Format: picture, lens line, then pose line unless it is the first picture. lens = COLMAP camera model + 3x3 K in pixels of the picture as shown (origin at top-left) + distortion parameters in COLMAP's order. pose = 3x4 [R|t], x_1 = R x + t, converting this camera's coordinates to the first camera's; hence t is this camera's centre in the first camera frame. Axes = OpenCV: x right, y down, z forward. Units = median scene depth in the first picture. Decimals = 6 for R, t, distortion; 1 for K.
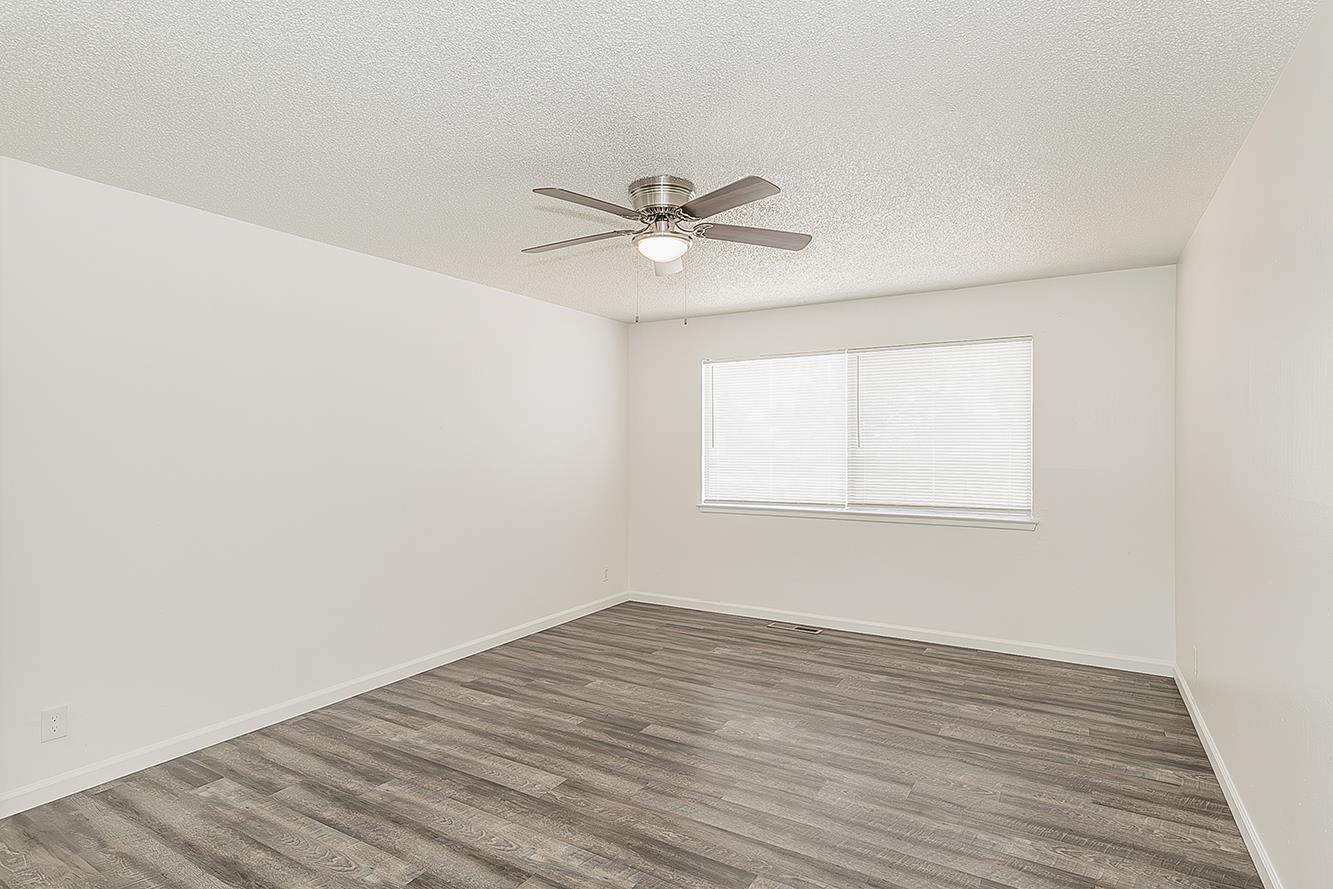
lens RADIAL K [[635.1, 0, 663.8], [0, 635.1, 452.9], [0, 0, 1]] dist [0.000103, 0.002442]
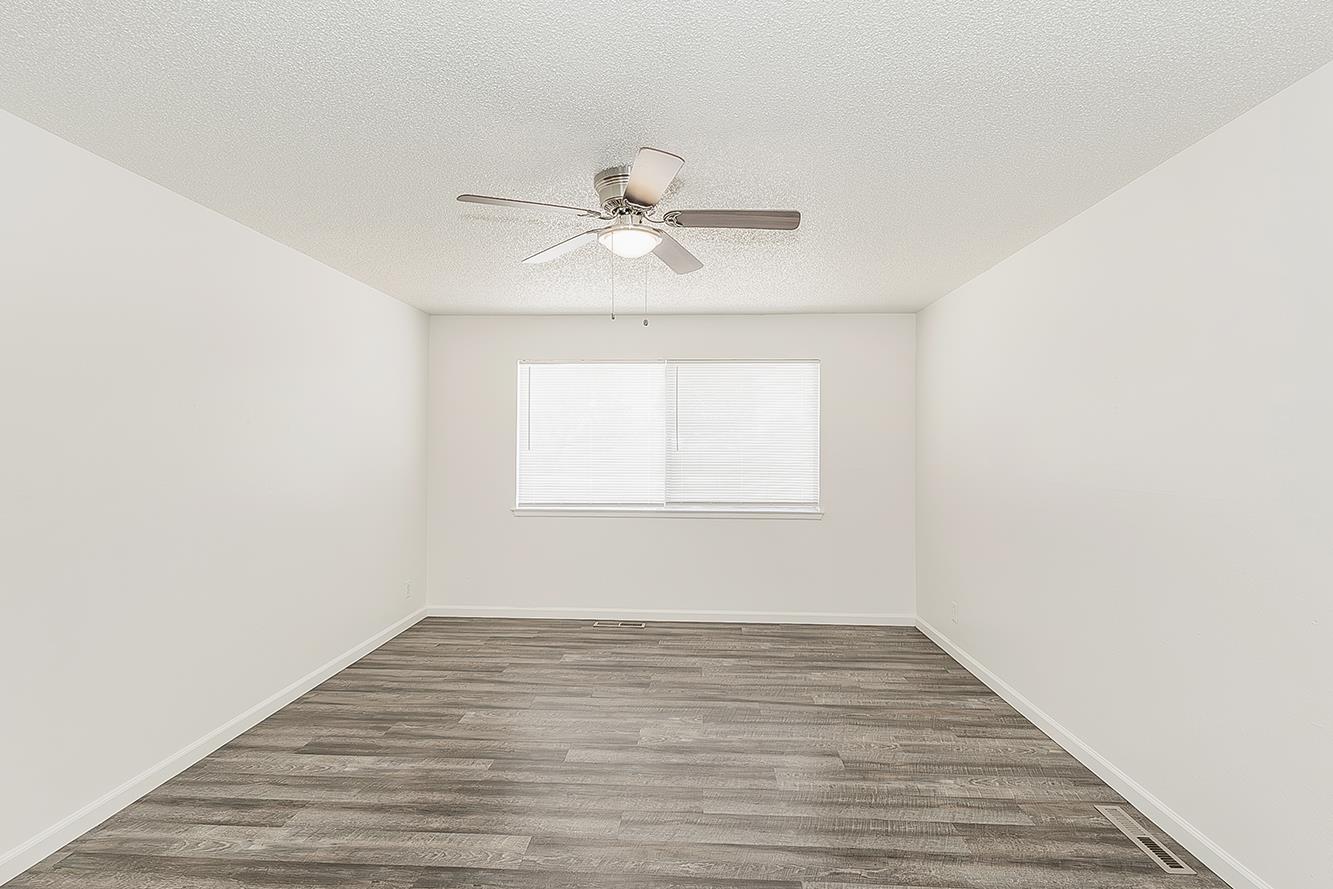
lens RADIAL K [[600.4, 0, 643.4], [0, 600.4, 452.4], [0, 0, 1]] dist [0.002606, -0.000729]
pose [[0.896215, 0.000095, 0.443620, -0.329466], [0.000474, 0.999999, -0.001171, -0.007609], [-0.443620, 0.001260, 0.896214, 0.172520]]
